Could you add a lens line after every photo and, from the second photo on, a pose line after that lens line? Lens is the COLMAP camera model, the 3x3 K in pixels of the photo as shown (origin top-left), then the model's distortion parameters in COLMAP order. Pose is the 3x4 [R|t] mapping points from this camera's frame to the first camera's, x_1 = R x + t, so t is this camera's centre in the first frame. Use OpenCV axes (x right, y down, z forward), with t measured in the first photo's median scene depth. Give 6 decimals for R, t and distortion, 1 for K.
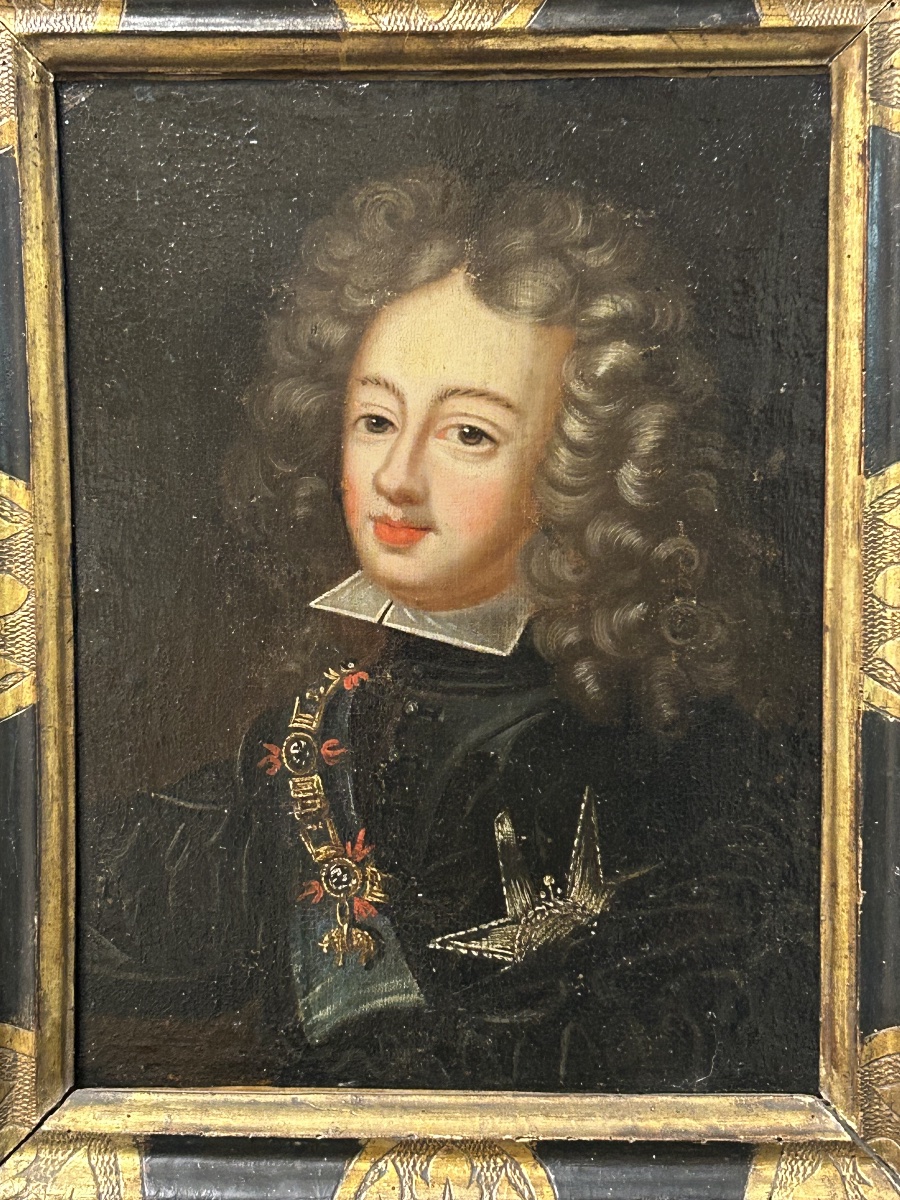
lens RADIAL K [[2494.4, 0, 450.0], [0, 2494.4, 600.0], [0, 0, 1]] dist [0.203065, -0.624243]
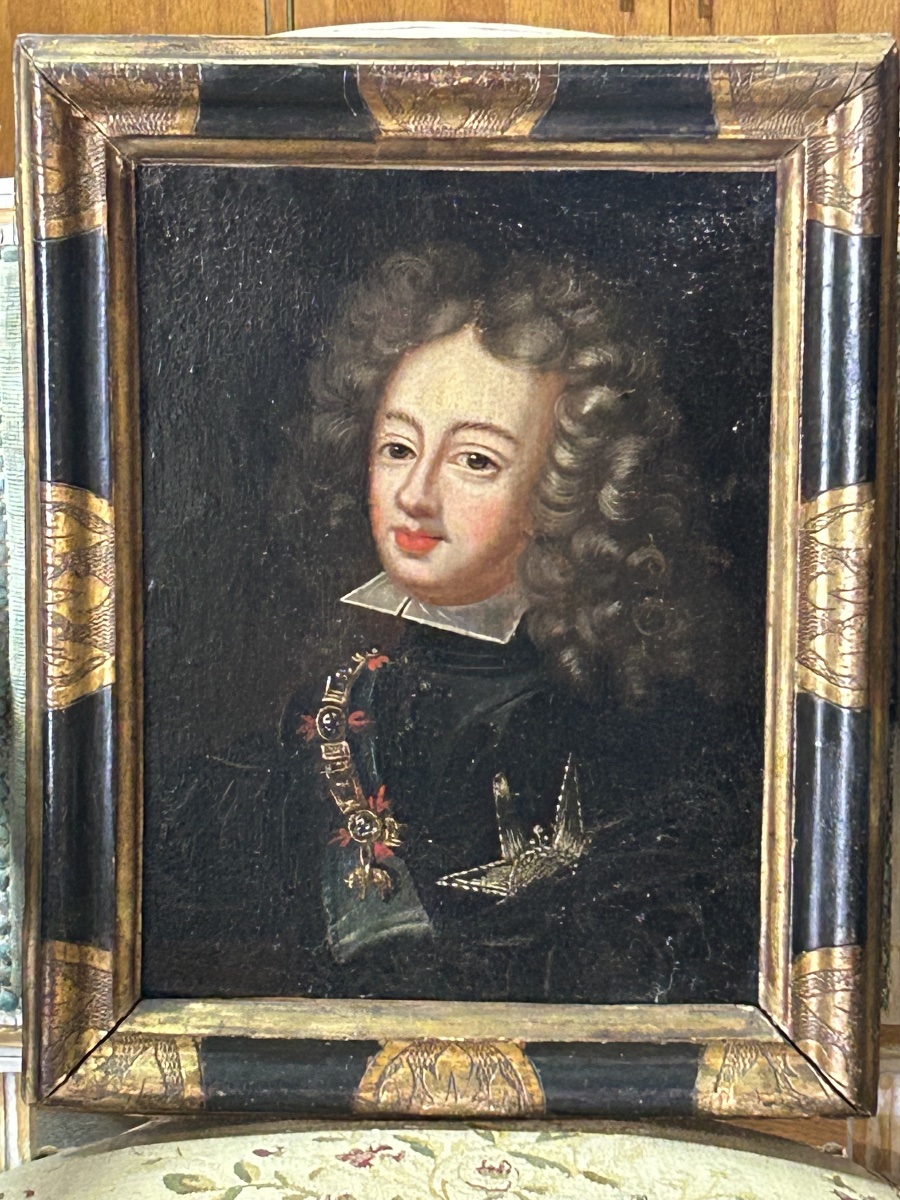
lens RADIAL K [[4054.7, 0, 450.0], [0, 4054.7, 600.0], [0, 0, 1]] dist [0.189740, 1.651981]
pose [[0.999275, 0.006202, 0.037555, -0.076907], [-0.008710, 0.997716, 0.066983, -0.128789], [-0.037054, -0.067262, 0.997047, -0.939791]]
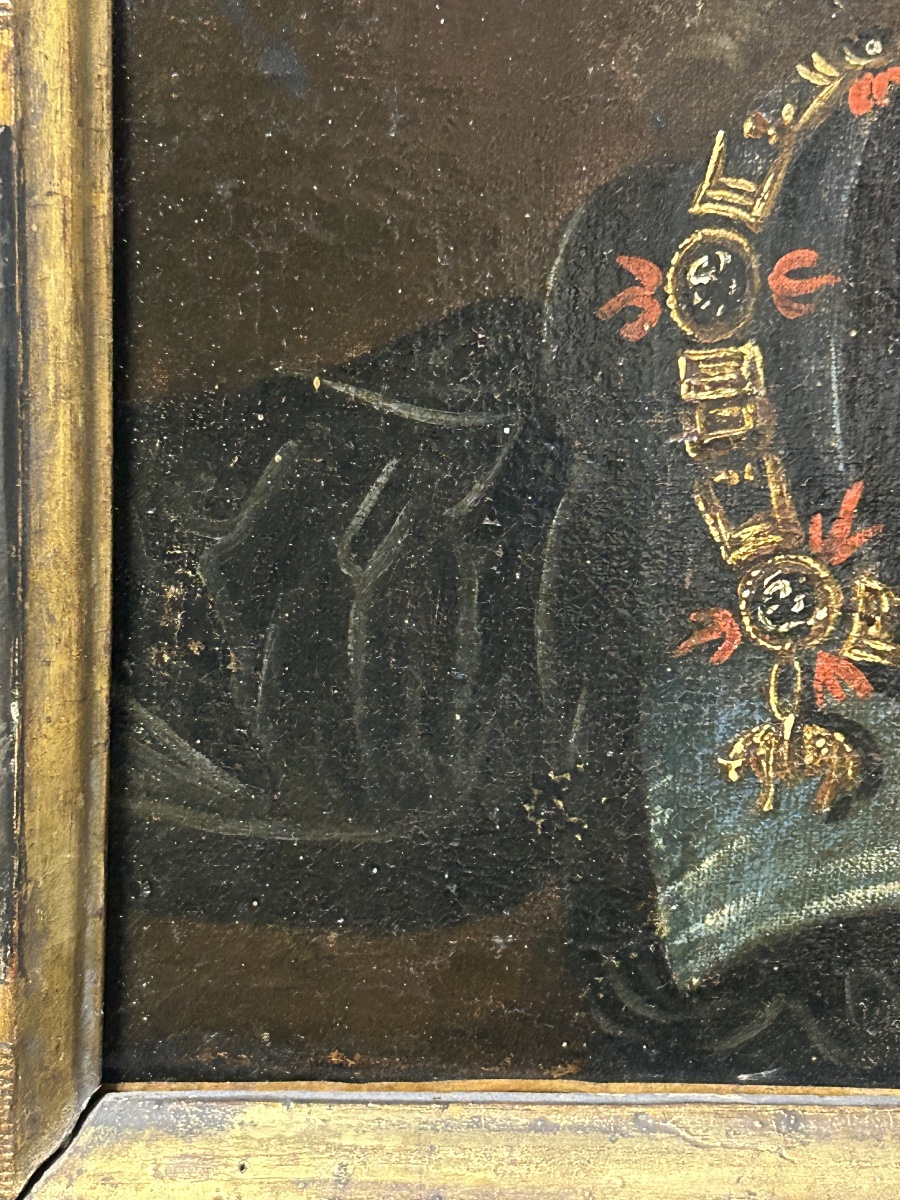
lens RADIAL K [[2494.4, 0, 450.0], [0, 2494.4, 600.0], [0, 0, 1]] dist [0.203065, -0.624243]
pose [[0.993526, 0.012971, 0.112858, -0.141996], [-0.040316, 0.969053, 0.243537, 0.017229], [-0.106206, -0.246510, 0.963303, 0.633194]]
